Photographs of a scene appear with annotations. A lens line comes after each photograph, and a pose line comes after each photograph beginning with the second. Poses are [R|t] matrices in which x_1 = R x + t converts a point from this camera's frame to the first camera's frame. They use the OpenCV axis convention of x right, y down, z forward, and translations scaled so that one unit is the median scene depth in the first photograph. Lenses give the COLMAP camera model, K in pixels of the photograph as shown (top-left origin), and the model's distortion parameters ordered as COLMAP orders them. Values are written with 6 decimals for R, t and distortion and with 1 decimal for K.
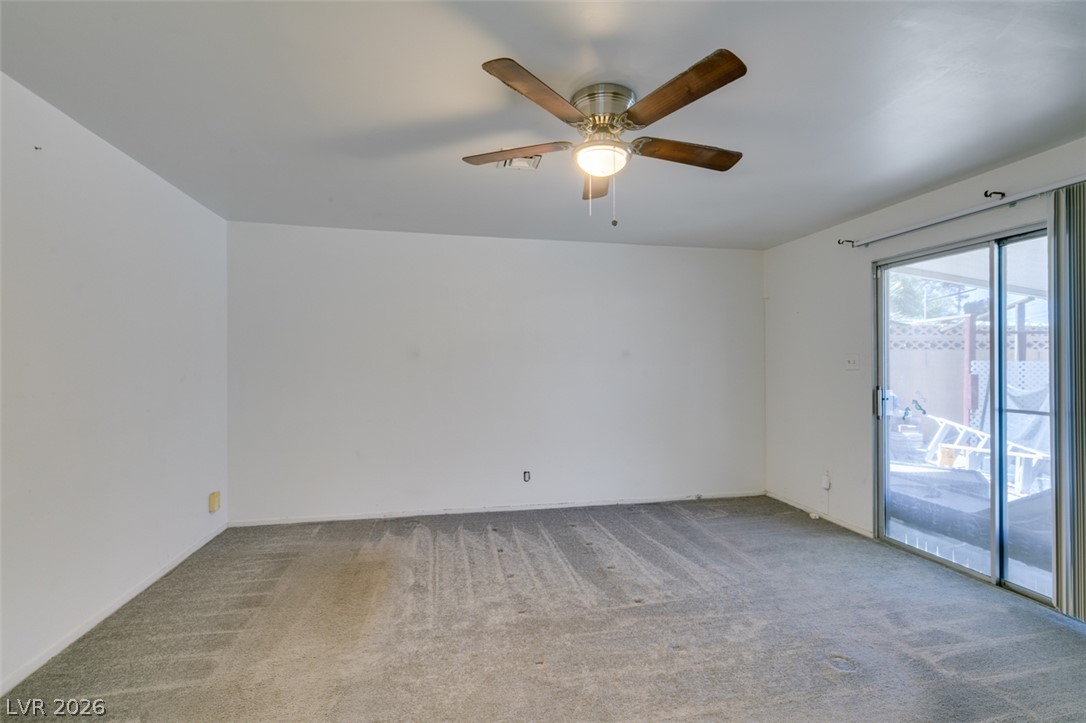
lens RADIAL K [[471.9, 0, 542.2], [0, 471.9, 362.5], [0, 0, 1]] dist [0.000581, 0.000123]
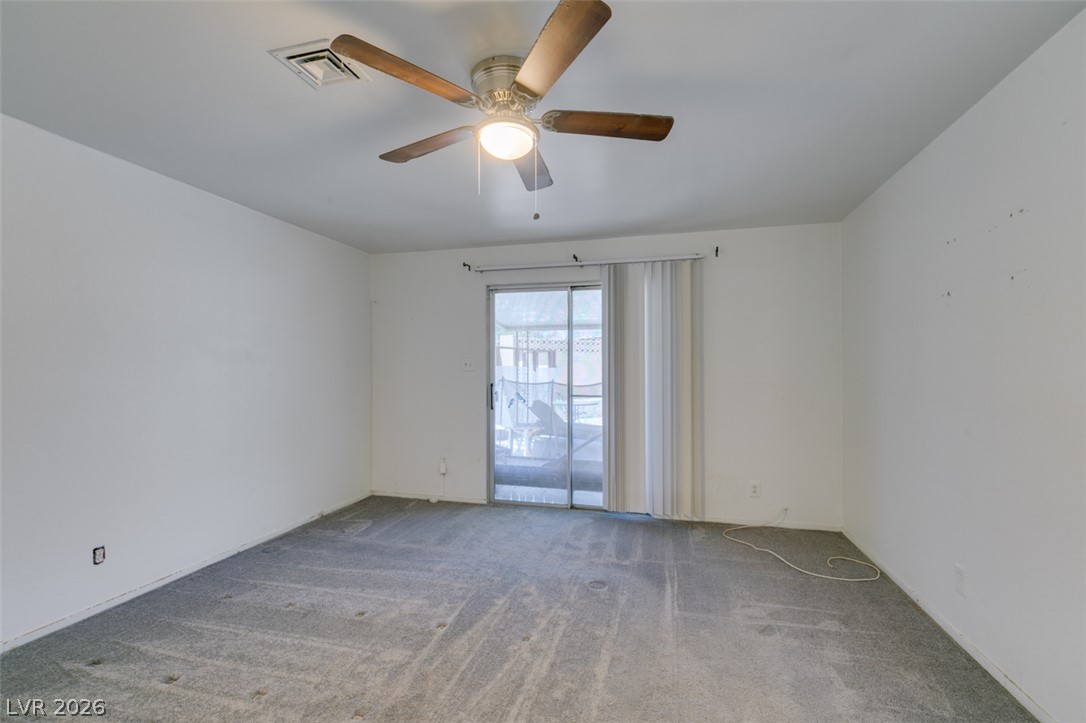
lens RADIAL K [[471.9, 0, 542.9], [0, 471.9, 365.1], [0, 0, 1]] dist [0.000581, 0.000123]
pose [[0.464221, 0.005588, 0.885702, -0.384180], [-0.003968, 0.999983, -0.004229, 0.005196], [-0.885711, -0.001552, 0.464235, 0.302849]]
